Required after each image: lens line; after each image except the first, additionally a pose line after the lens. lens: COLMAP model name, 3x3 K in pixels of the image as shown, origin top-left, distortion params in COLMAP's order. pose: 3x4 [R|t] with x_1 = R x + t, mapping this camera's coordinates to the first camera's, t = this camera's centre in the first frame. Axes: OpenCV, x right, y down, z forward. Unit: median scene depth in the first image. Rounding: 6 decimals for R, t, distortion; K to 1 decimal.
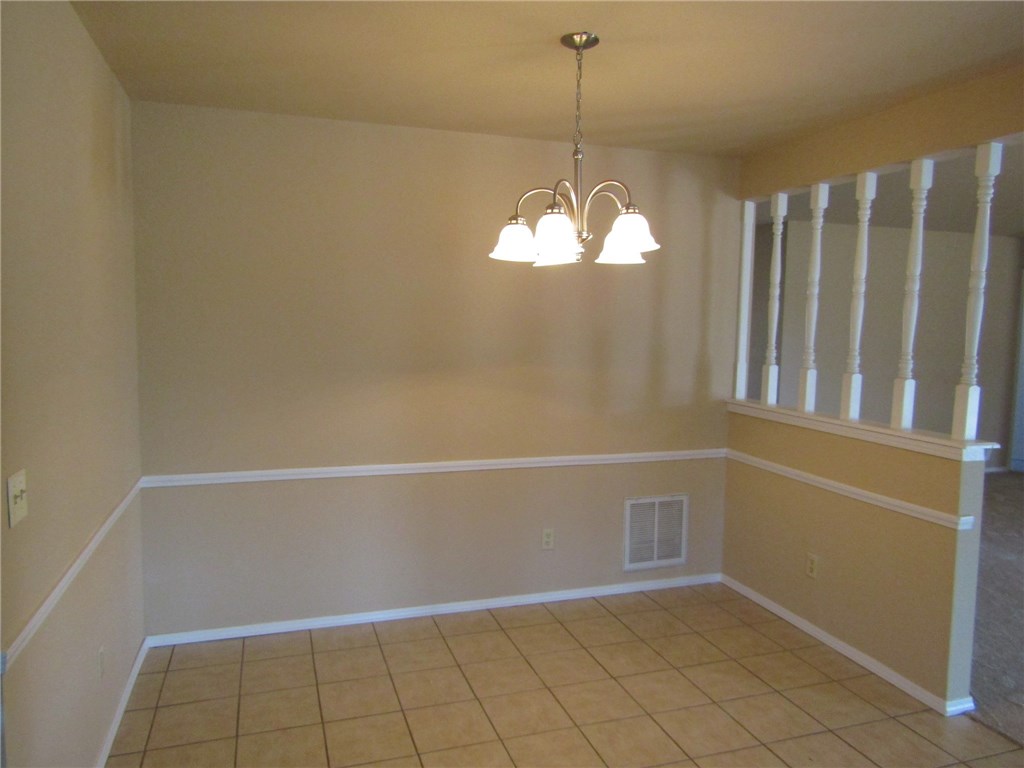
lens RADIAL K [[729.6, 0, 516.3], [0, 729.6, 381.7], [0, 0, 1]] dist [-0.003258, -0.004369]
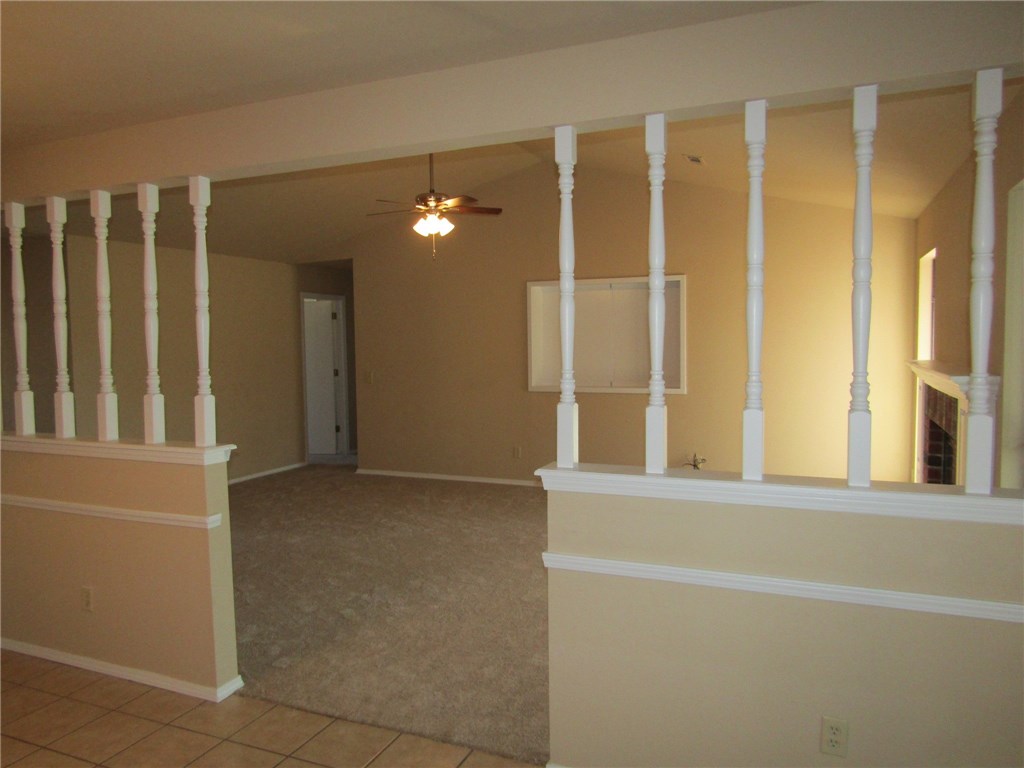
lens RADIAL K [[729.6, 0, 514.7], [0, 729.6, 385.0], [0, 0, 1]] dist [-0.003258, -0.004369]
pose [[0.657173, -0.074001, 0.750098, 0.101829], [0.091896, 0.995611, 0.017711, 0.012139], [-0.748117, 0.057291, 0.661089, -0.070311]]
